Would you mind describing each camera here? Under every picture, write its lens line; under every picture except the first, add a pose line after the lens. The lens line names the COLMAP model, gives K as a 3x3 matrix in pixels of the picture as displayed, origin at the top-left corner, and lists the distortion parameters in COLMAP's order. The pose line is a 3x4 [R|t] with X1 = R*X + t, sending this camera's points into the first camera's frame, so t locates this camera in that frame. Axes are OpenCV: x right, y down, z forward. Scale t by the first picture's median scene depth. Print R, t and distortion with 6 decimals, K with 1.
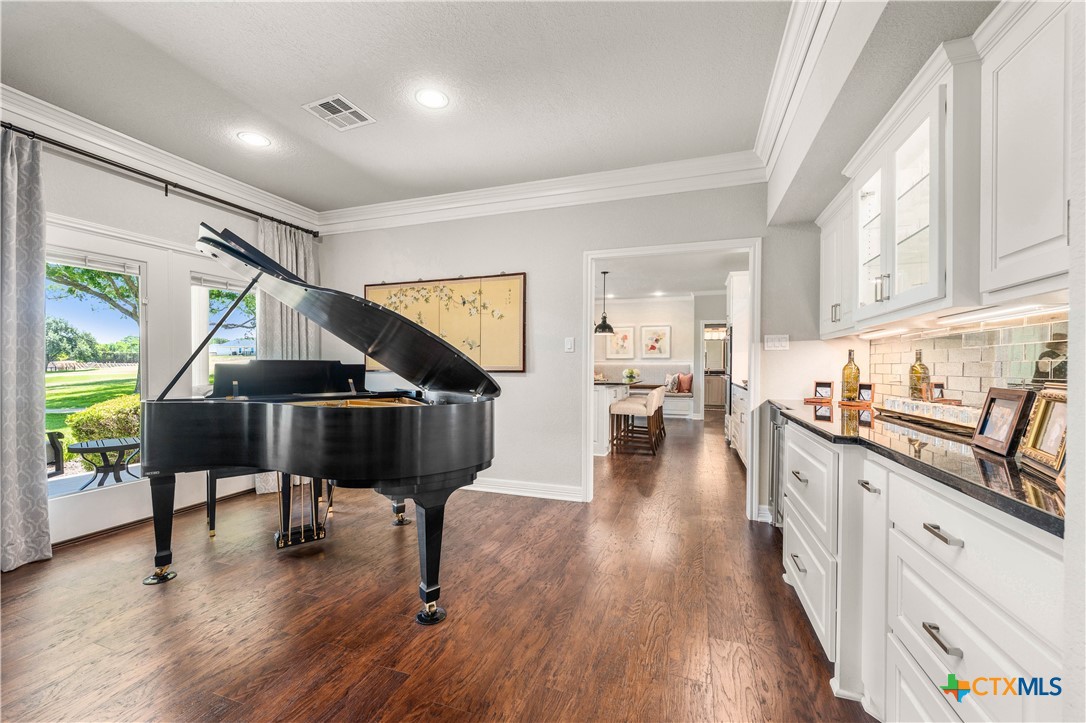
lens RADIAL K [[420.4, 0, 540.5], [0, 420.4, 365.4], [0, 0, 1]] dist [0.001790, 0.000214]
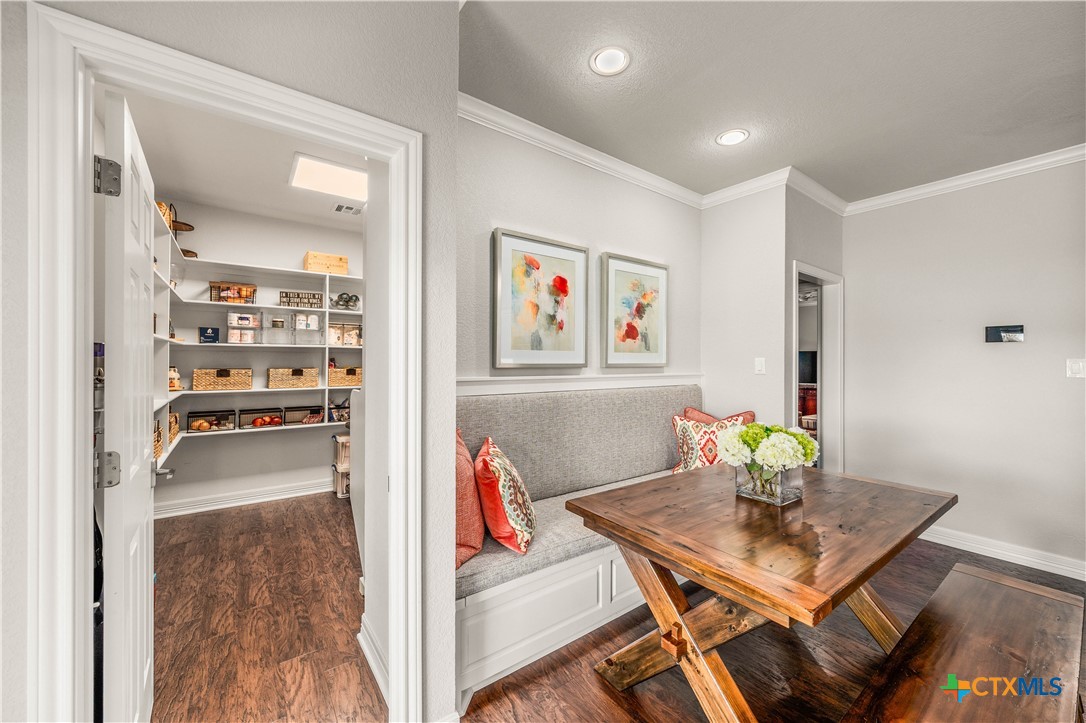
lens RADIAL K [[420.4, 0, 544.5], [0, 420.4, 360.9], [0, 0, 1]] dist [0.001790, 0.000214]
pose [[0.554432, 0.005080, 0.832213, -0.019657], [0.000052, 0.999981, -0.006138, -0.019354], [-0.832229, 0.003446, 0.554421, 0.883975]]
